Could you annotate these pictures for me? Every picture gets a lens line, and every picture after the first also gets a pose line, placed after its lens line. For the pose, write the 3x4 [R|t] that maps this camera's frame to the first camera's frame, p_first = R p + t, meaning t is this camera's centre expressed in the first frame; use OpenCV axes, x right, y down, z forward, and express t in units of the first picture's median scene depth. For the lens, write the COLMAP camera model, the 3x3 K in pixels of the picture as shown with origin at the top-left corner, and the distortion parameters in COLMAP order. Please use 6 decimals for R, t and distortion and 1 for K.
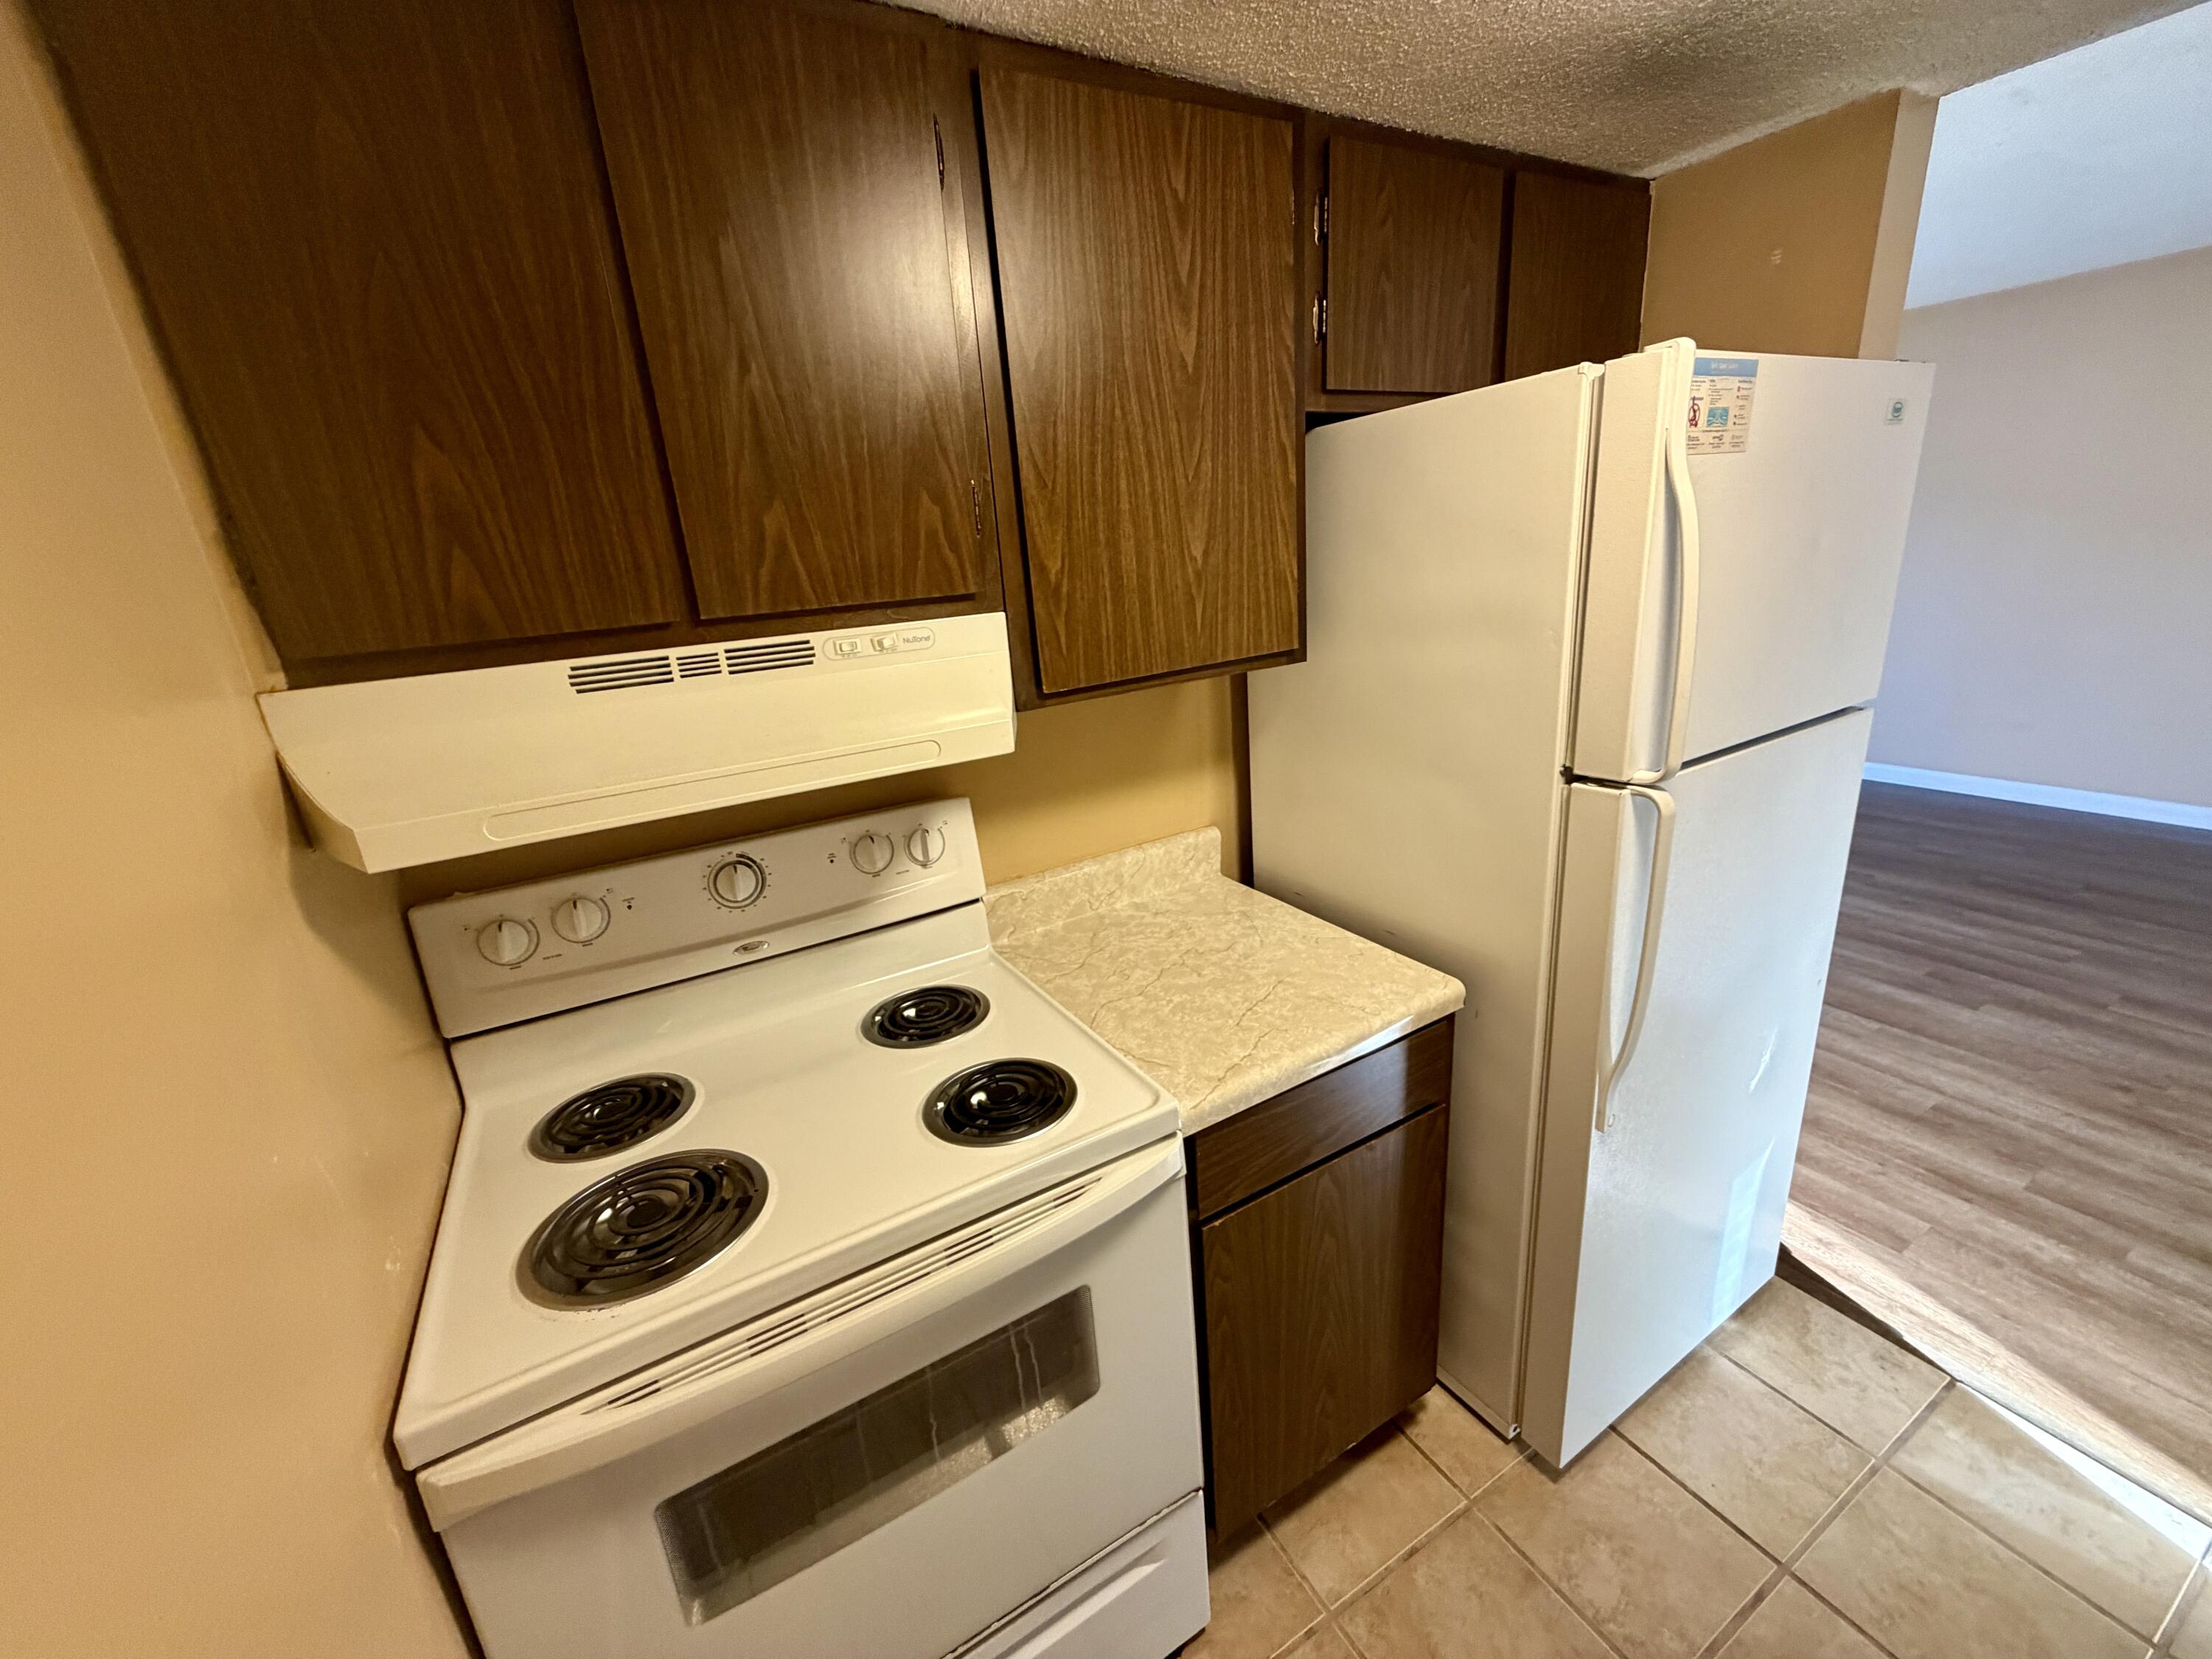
lens RADIAL K [[884.6, 0, 1106.0], [0, 884.6, 829.5], [0, 0, 1]] dist [0.001492, 0.000084]
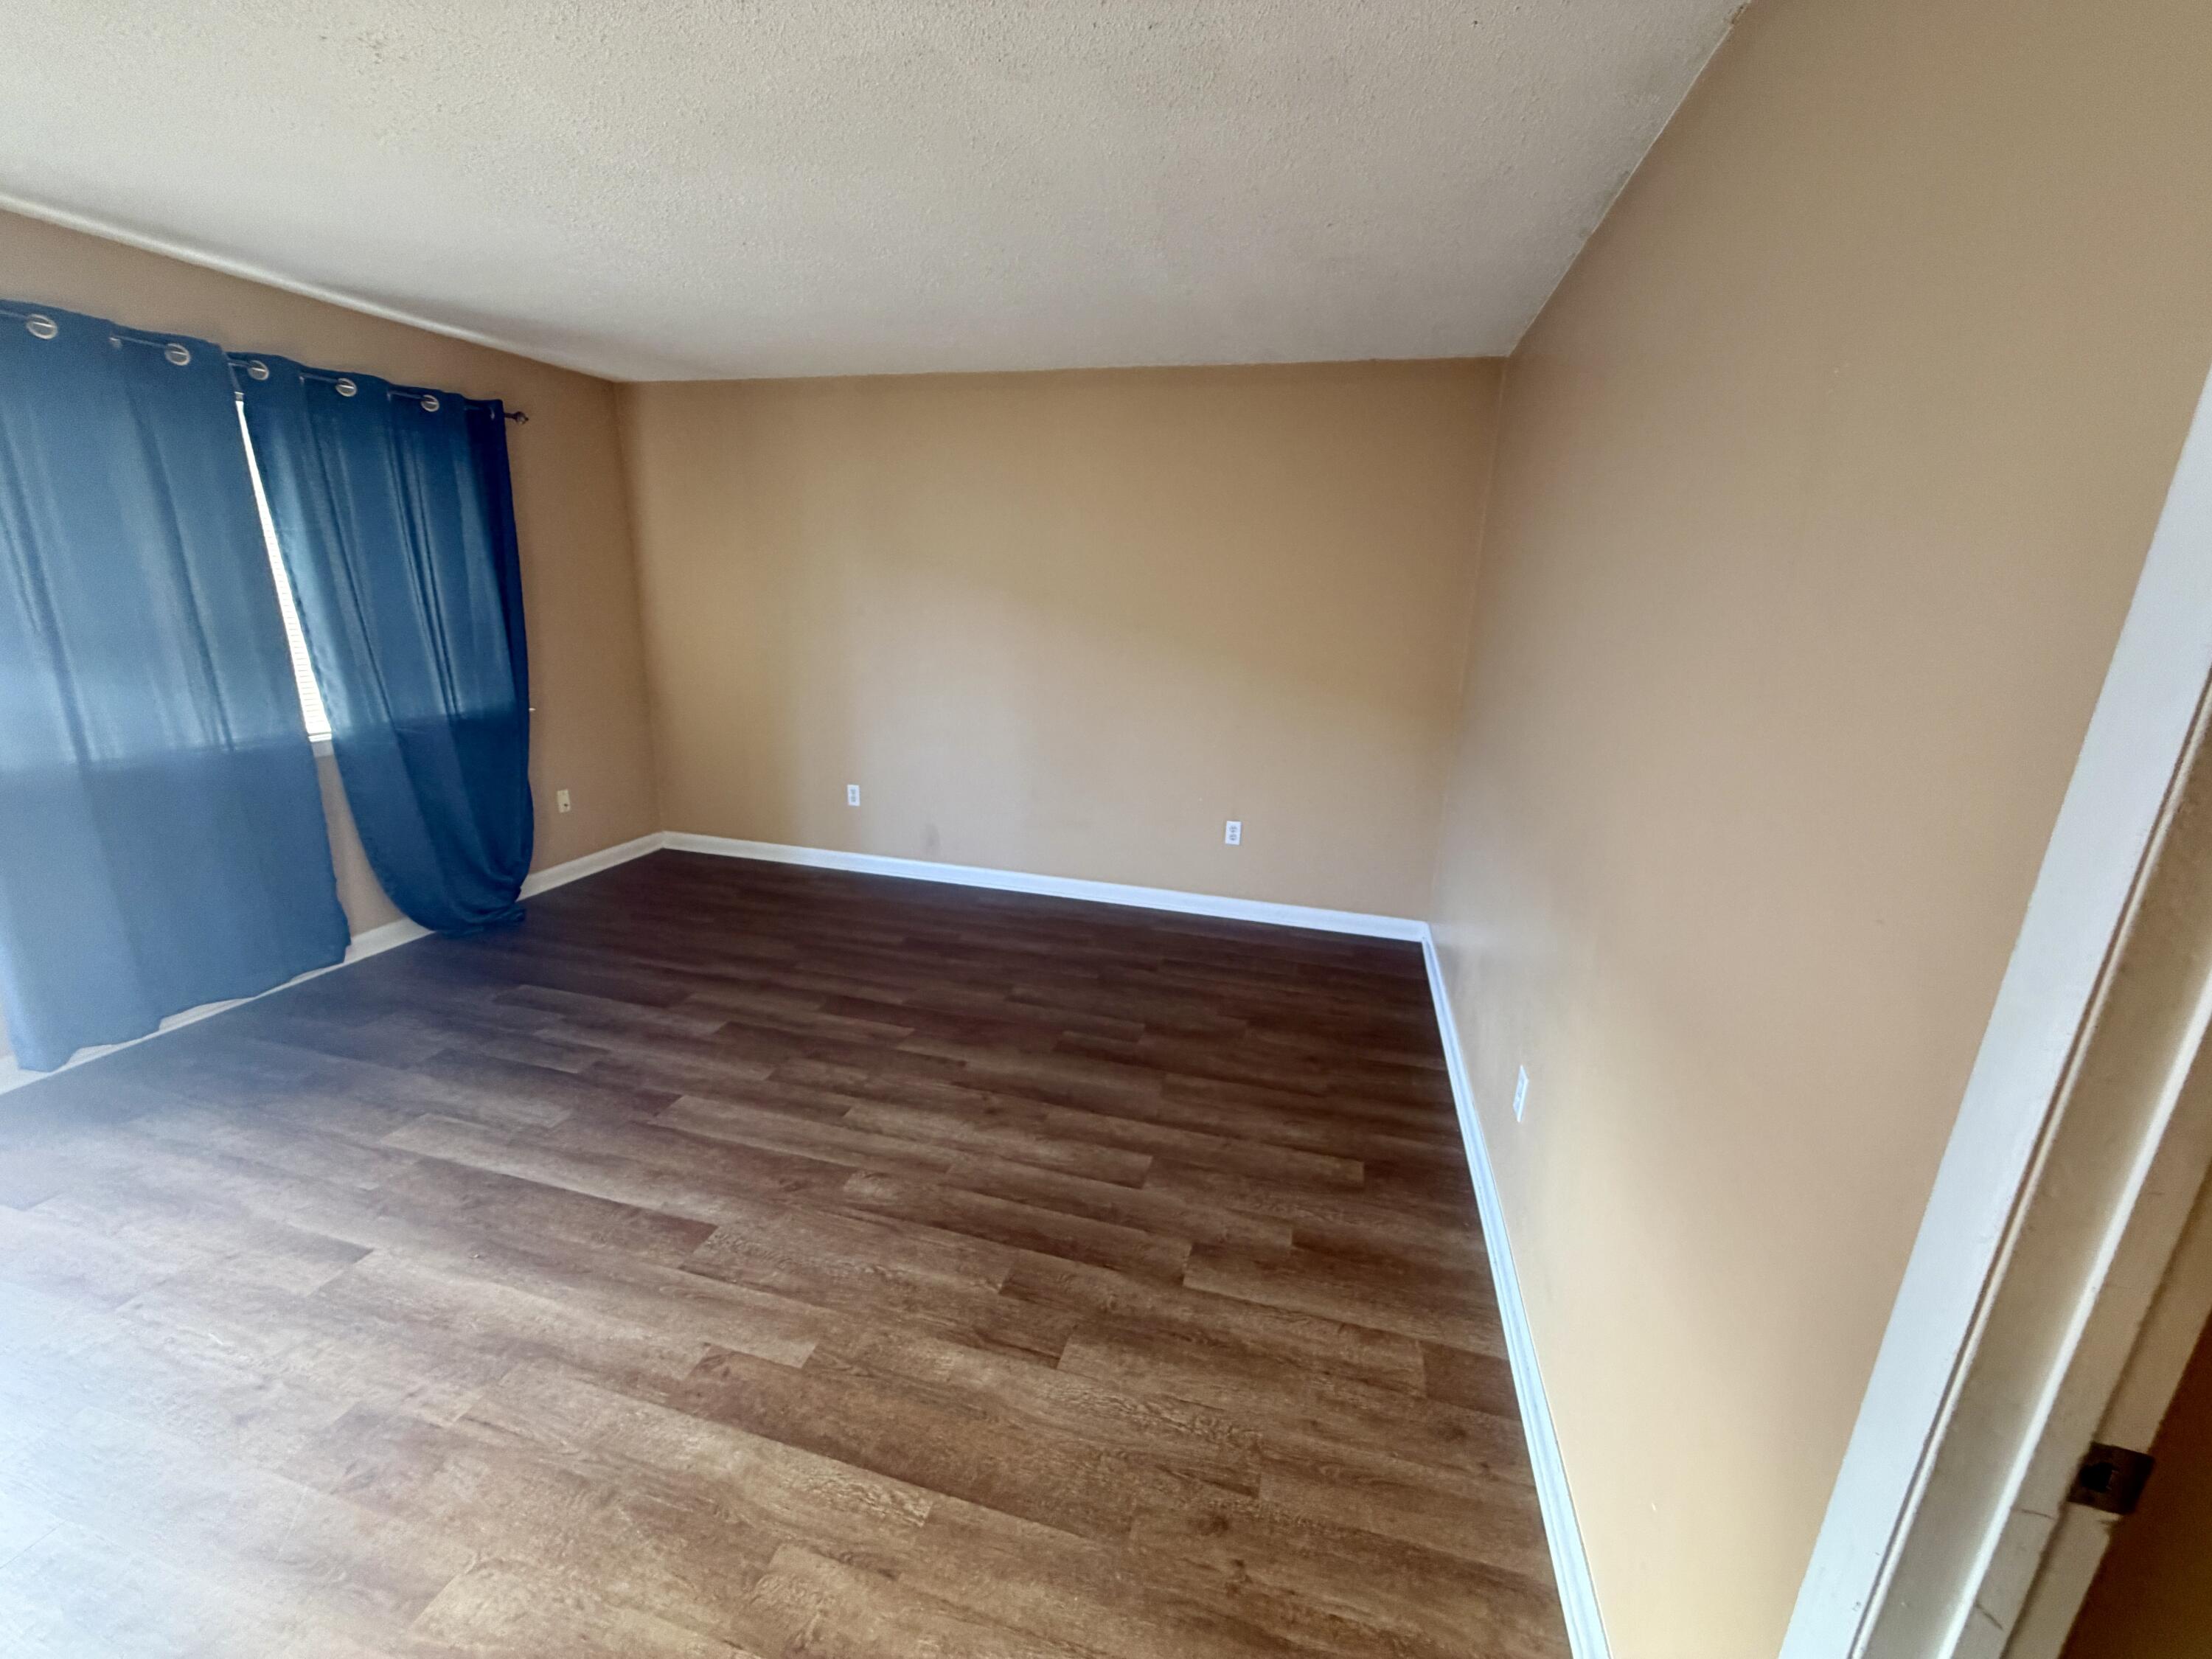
lens RADIAL K [[884.6, 0, 1106.0], [0, 884.6, 829.5], [0, 0, 1]] dist [0.001492, 0.000084]
pose [[0.698917, -0.103097, 0.707733, 0.536018], [0.135701, 0.990696, 0.010306, -0.178682], [-0.702211, 0.088838, 0.706405, 0.435383]]
